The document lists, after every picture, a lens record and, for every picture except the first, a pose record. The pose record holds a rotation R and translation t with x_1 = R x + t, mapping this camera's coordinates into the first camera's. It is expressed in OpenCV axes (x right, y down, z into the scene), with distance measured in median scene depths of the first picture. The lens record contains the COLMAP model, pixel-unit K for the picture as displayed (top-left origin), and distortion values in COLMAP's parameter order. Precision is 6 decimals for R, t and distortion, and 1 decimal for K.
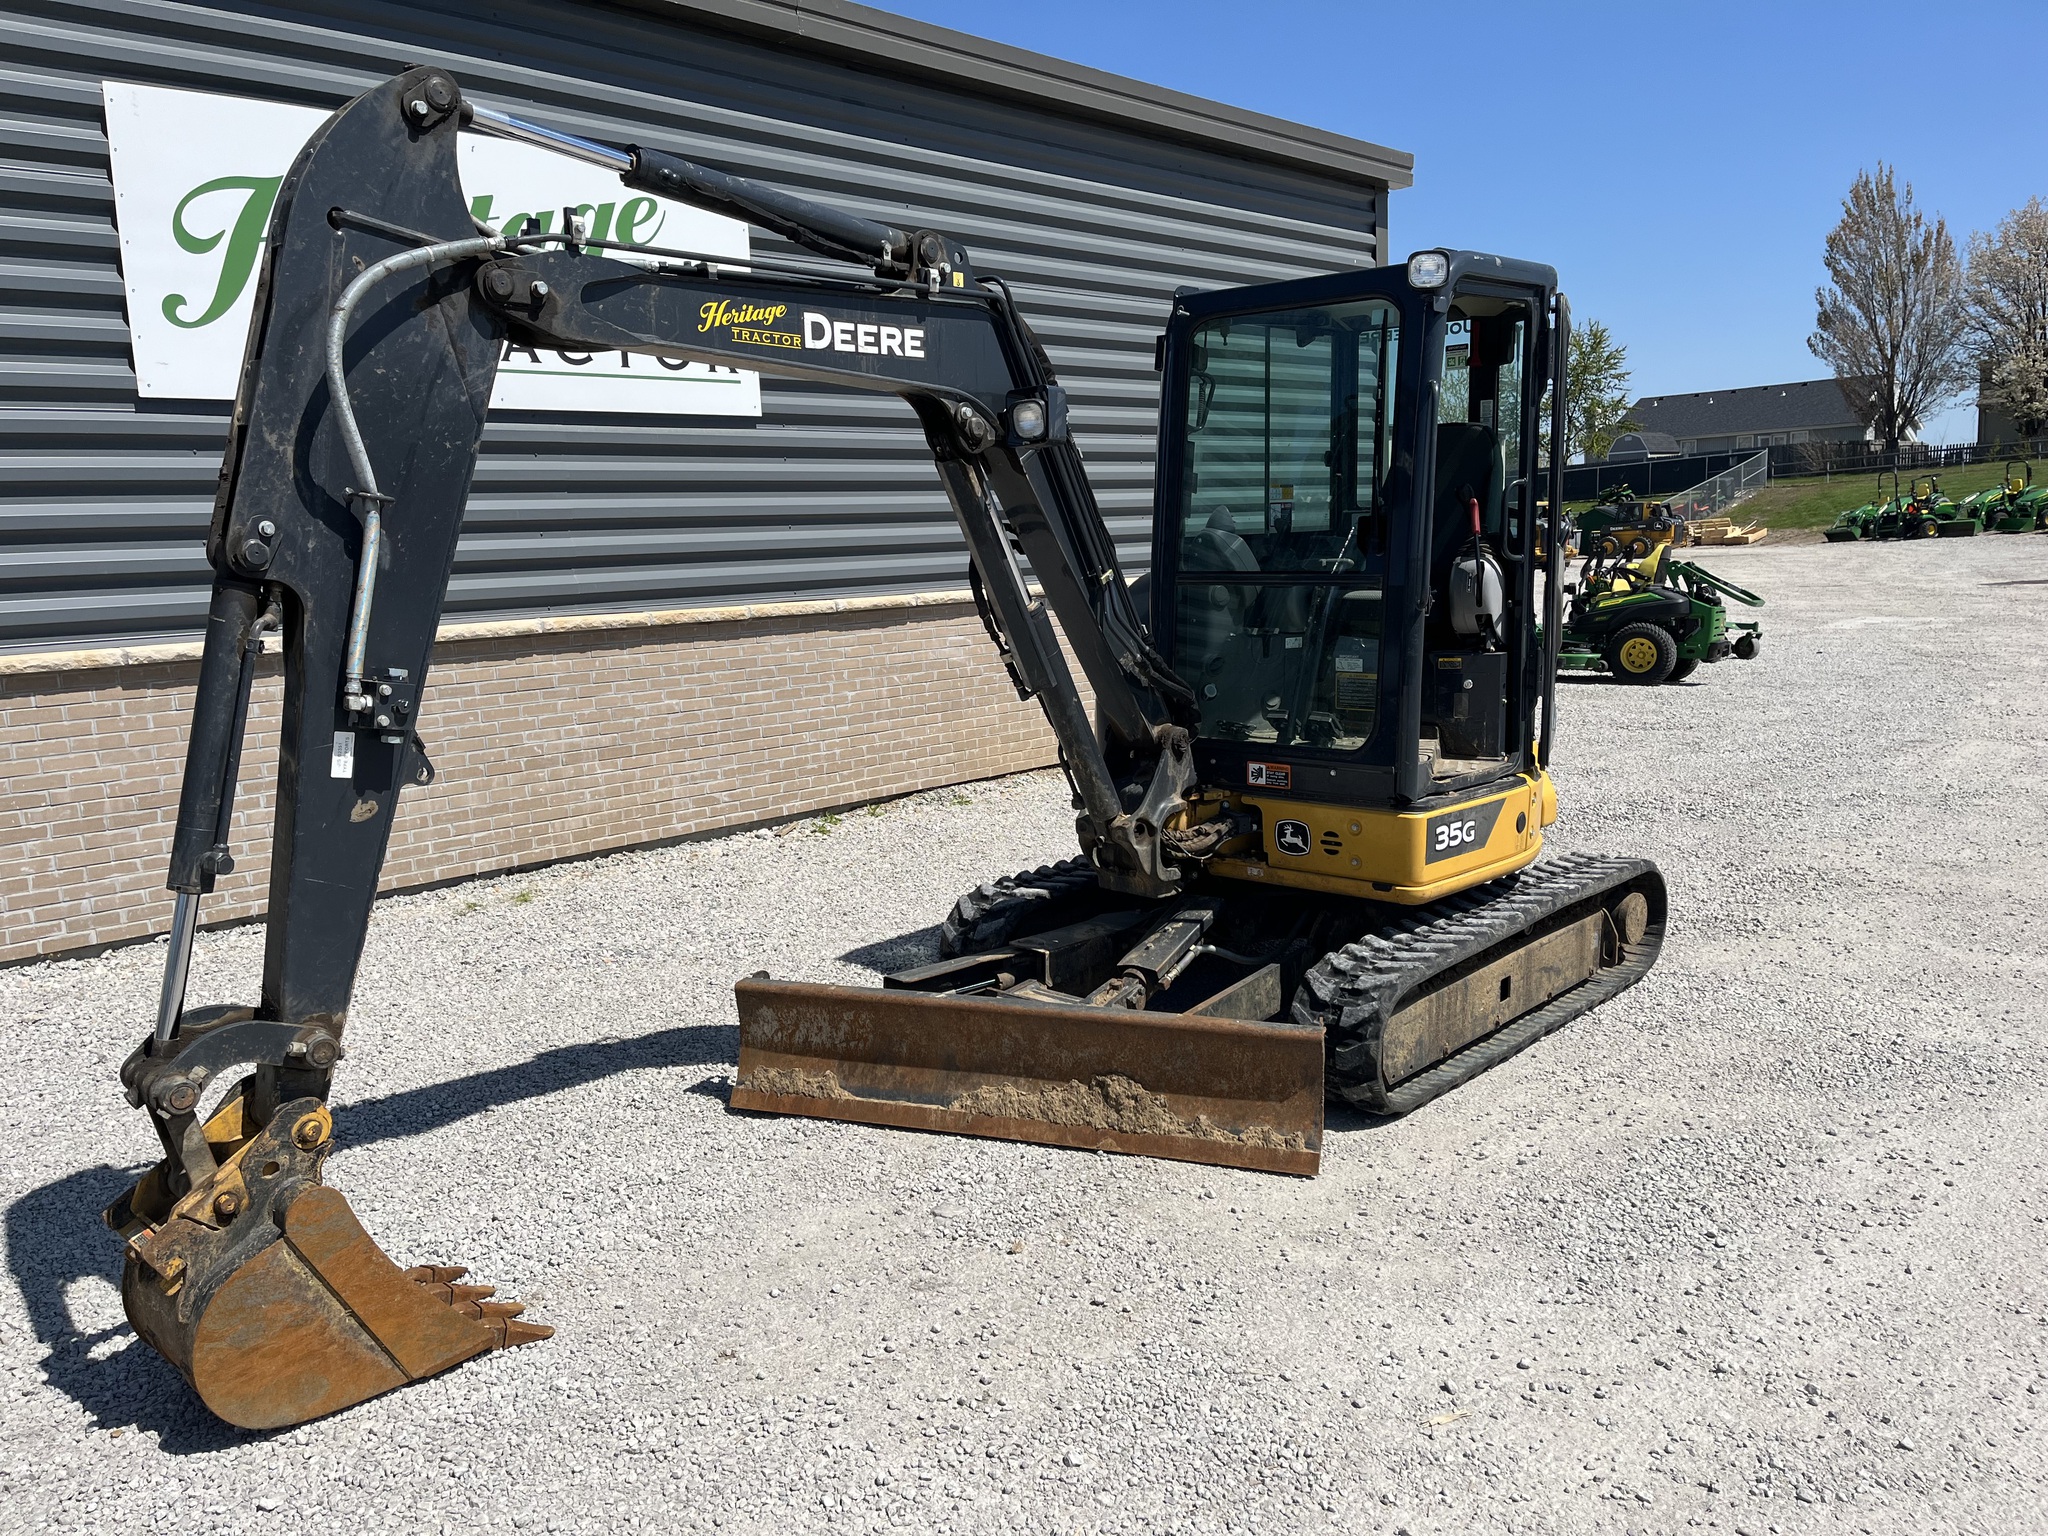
lens RADIAL K [[1540.3, 0, 1020.0], [0, 1540.3, 770.7], [0, 0, 1]] dist [0.085754, -0.117534]
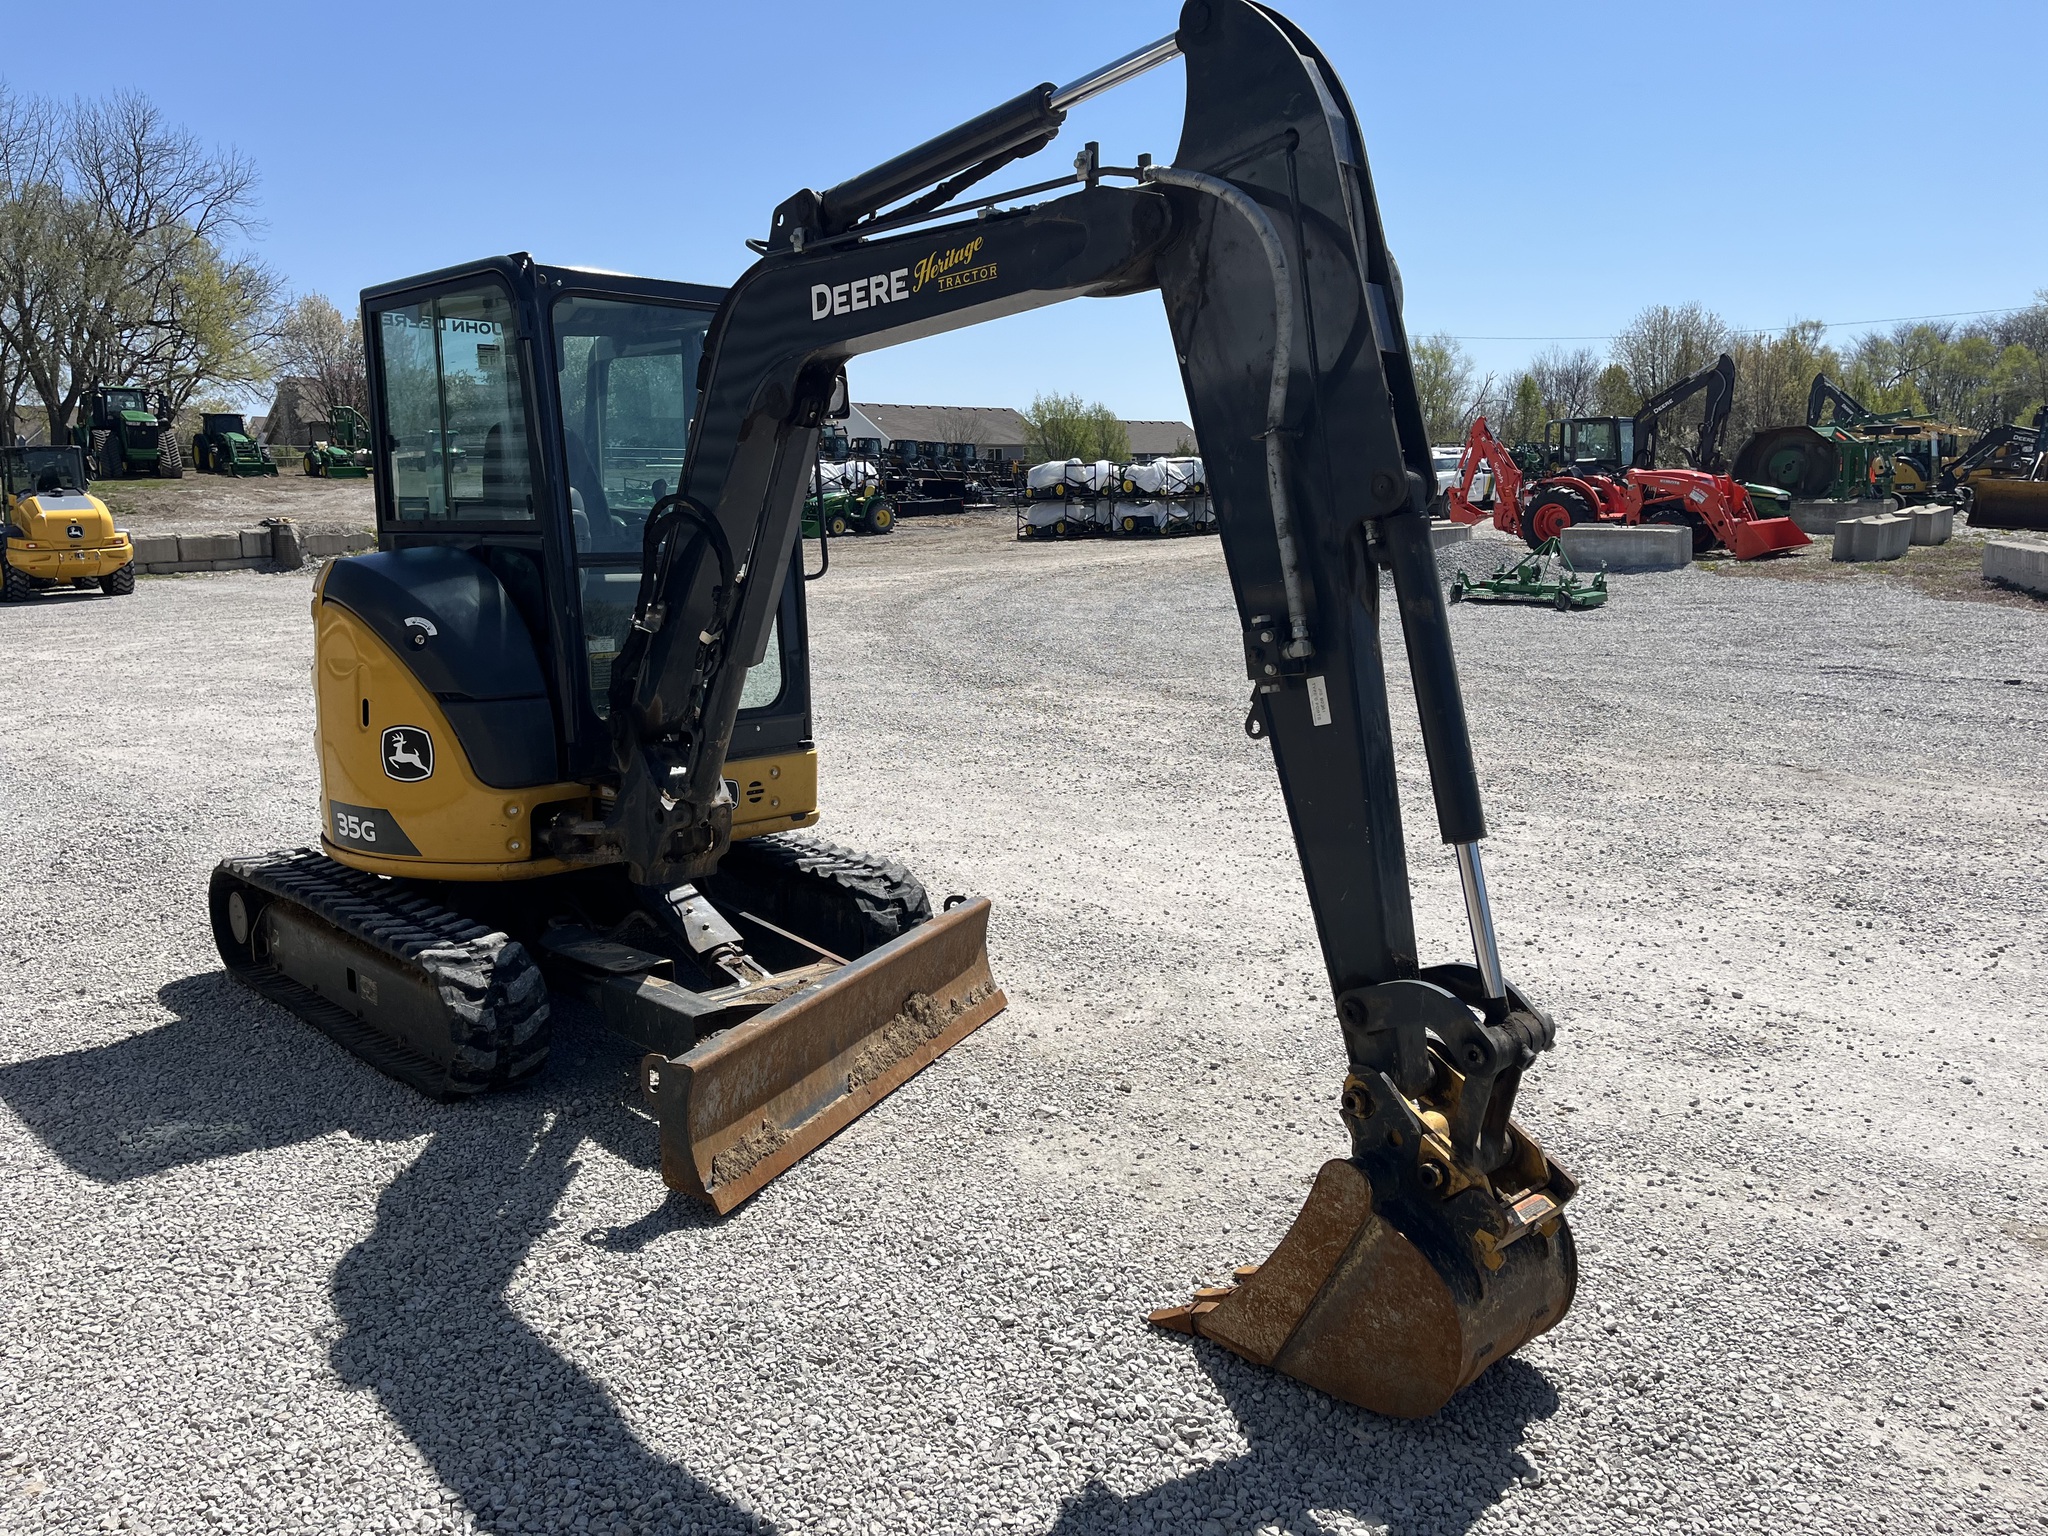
lens RADIAL K [[1534.3, 0, 1020.6], [0, 1534.3, 753.6], [0, 0, 1]] dist [0.078336, -0.103136]
pose [[0.054842, -0.123972, 0.990769, -0.918699], [0.164204, 0.979873, 0.113519, -0.078041], [-0.984901, 0.156462, 0.074095, 0.743590]]
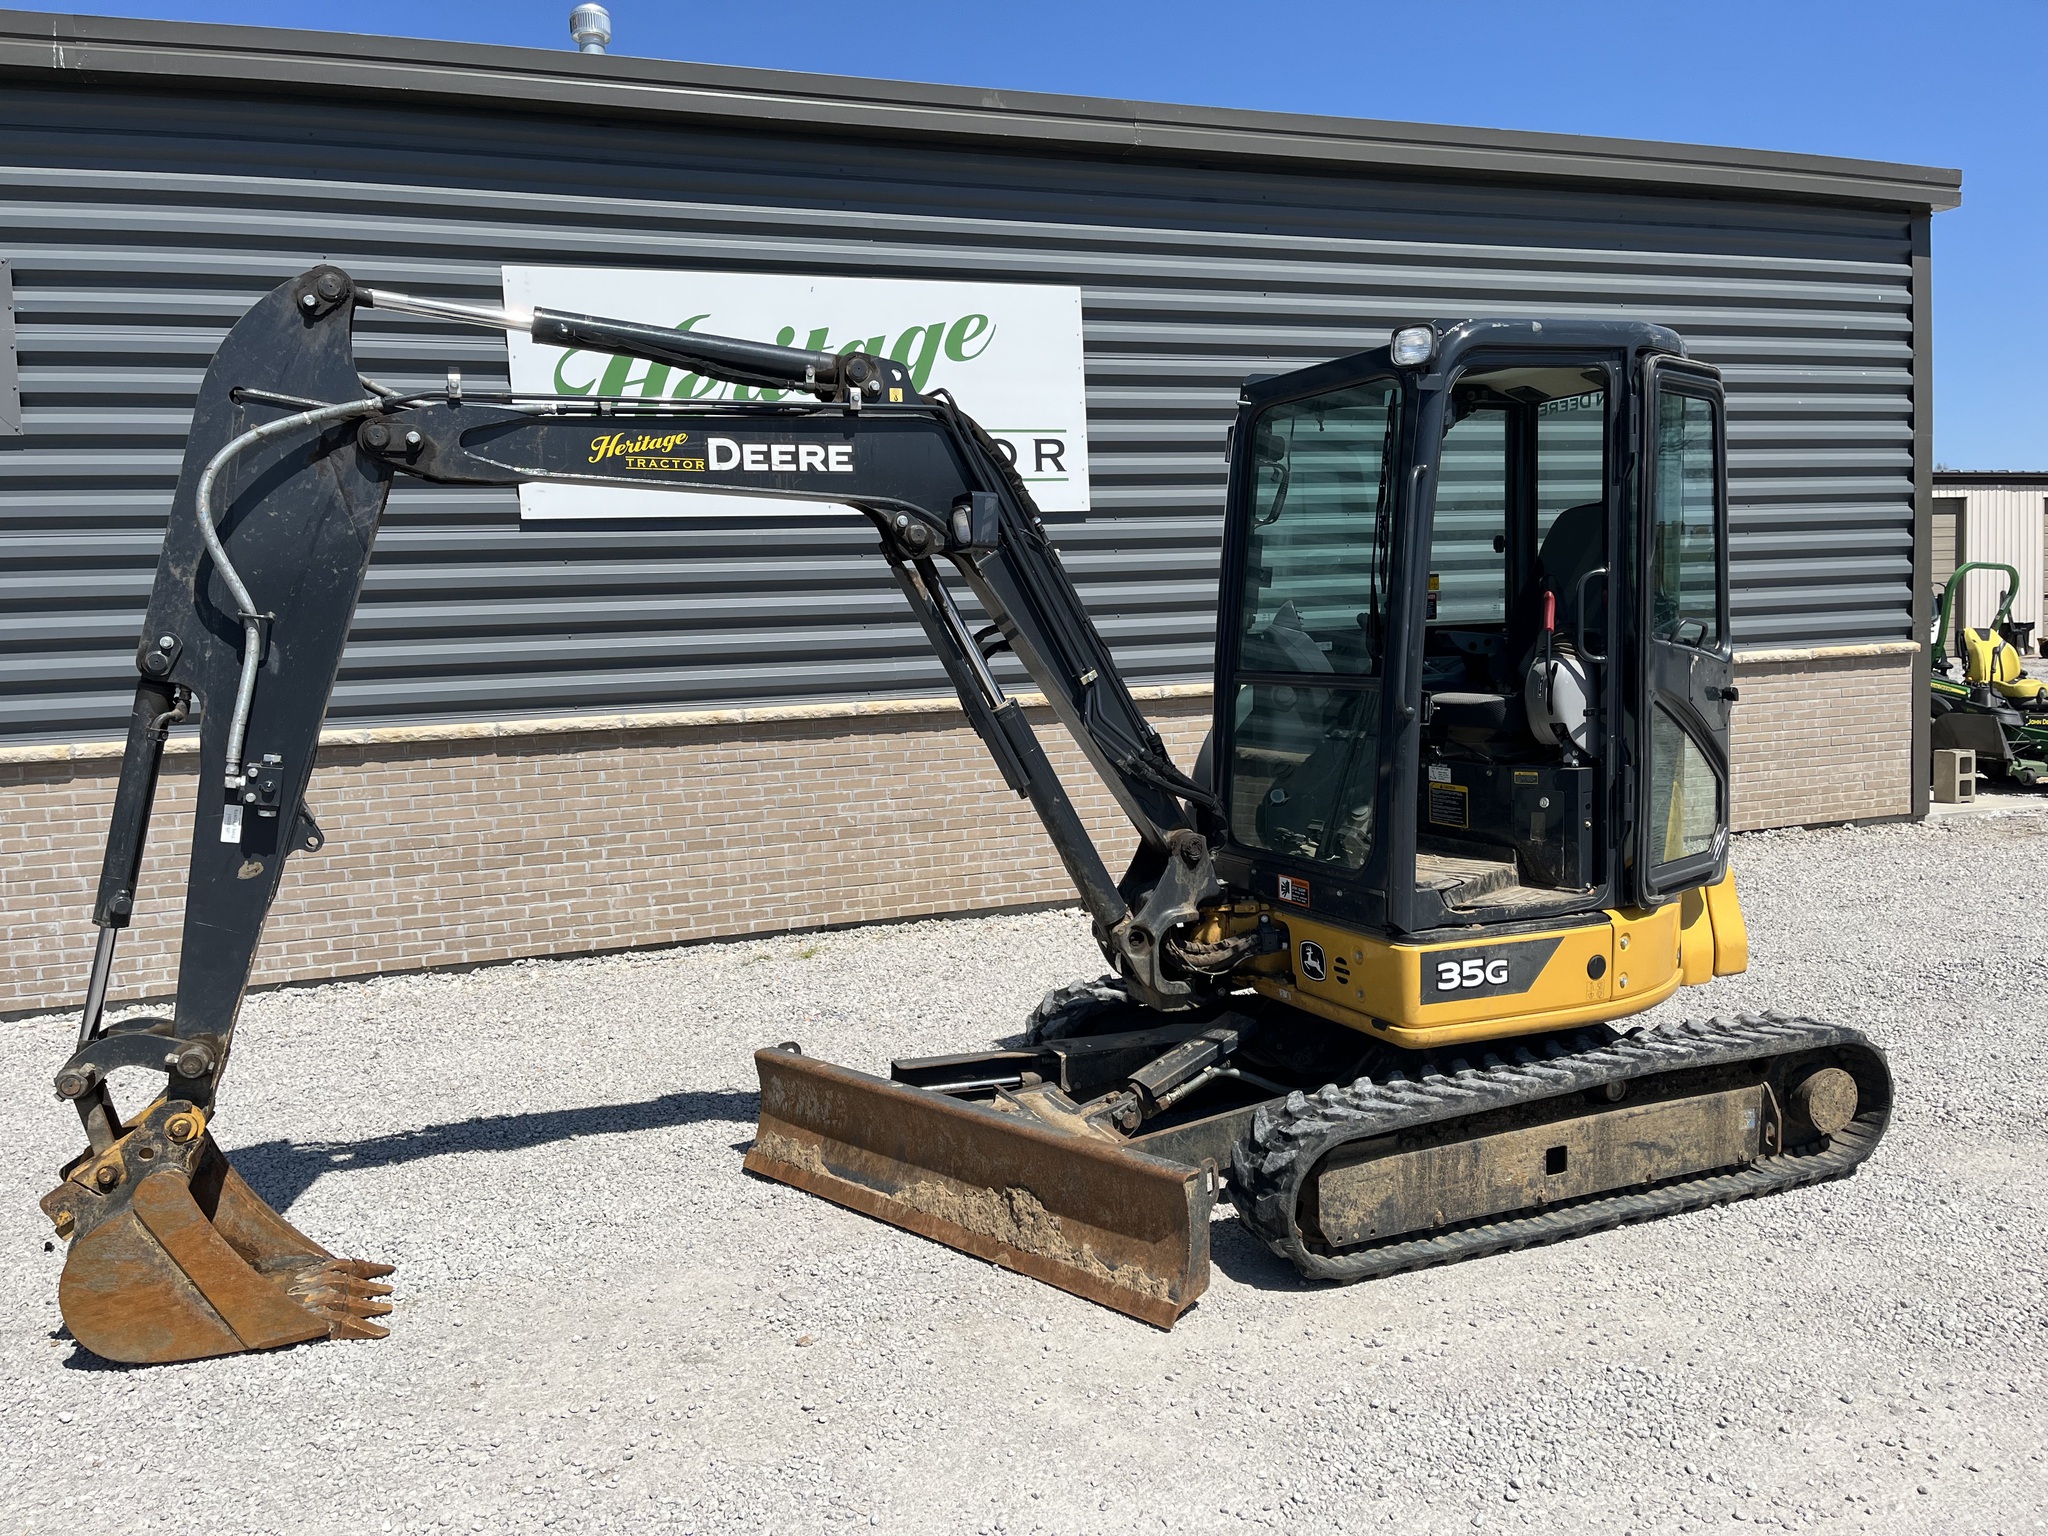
lens RADIAL K [[1540.3, 0, 1020.0], [0, 1540.3, 770.7], [0, 0, 1]] dist [0.085754, -0.117534]
pose [[0.905834, 0.036723, -0.422037, 0.422058], [-0.056519, 0.997806, -0.034486, -0.029147], [0.419845, 0.055092, 0.905922, 0.092841]]
